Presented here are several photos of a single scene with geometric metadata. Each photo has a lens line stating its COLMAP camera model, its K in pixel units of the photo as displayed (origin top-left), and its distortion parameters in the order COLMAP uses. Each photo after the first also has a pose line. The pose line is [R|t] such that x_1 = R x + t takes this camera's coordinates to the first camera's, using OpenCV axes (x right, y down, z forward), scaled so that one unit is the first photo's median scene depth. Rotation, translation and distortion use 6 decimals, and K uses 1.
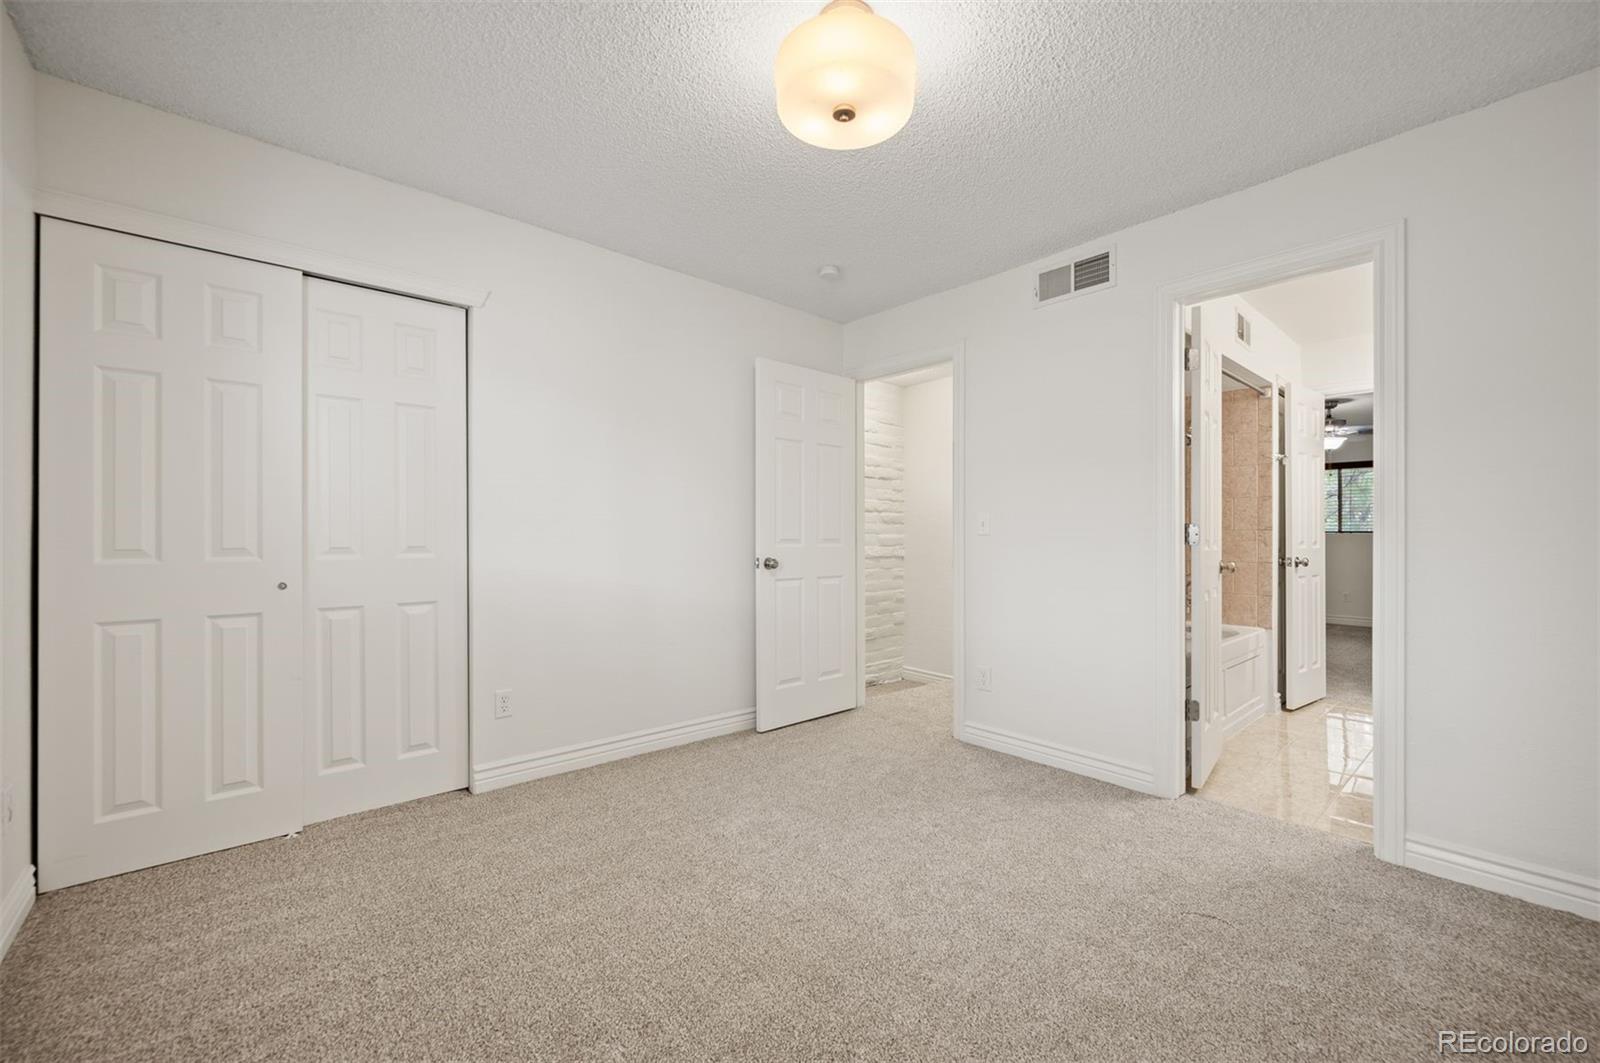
lens RADIAL K [[647.5, 0, 800.6], [0, 647.5, 527.0], [0, 0, 1]] dist [0.000951, 0.001077]
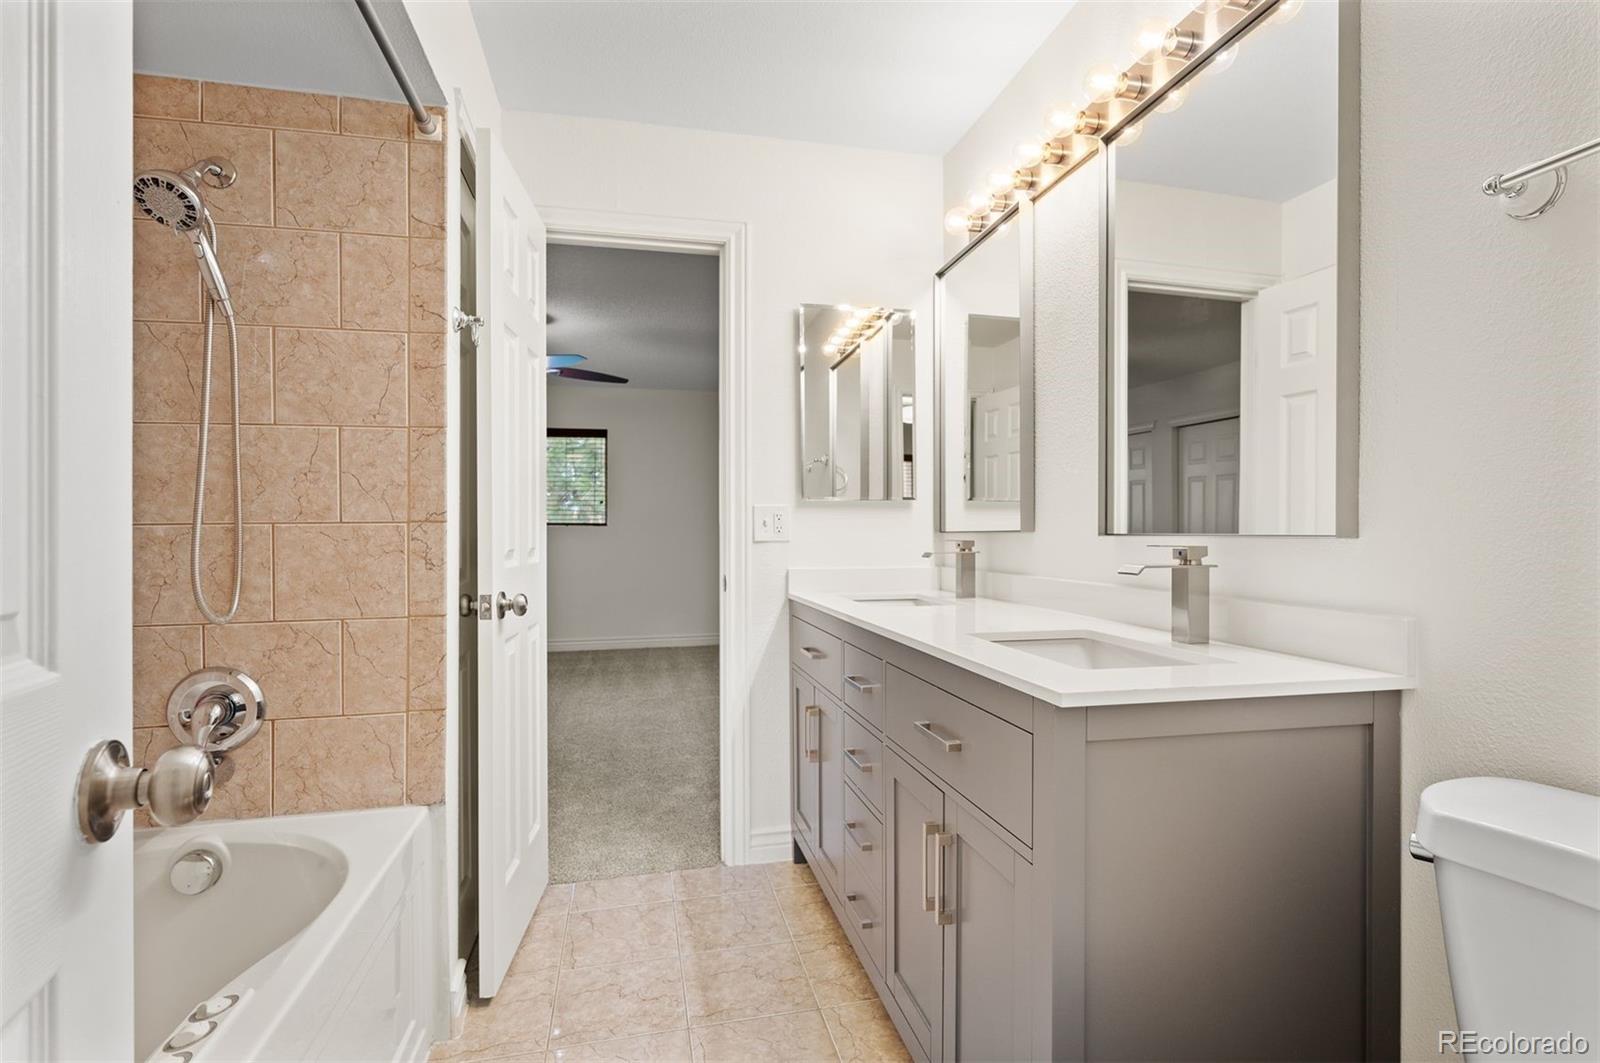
lens RADIAL K [[746.2, 0, 794.0], [0, 746.2, 527.4], [0, 0, 1]] dist [-0.005532, 0.000925]
pose [[0.489221, -0.005394, 0.872143, 0.464745], [-0.004276, 0.999954, 0.008583, 0.003033], [-0.872149, -0.007928, 0.489175, 0.633124]]
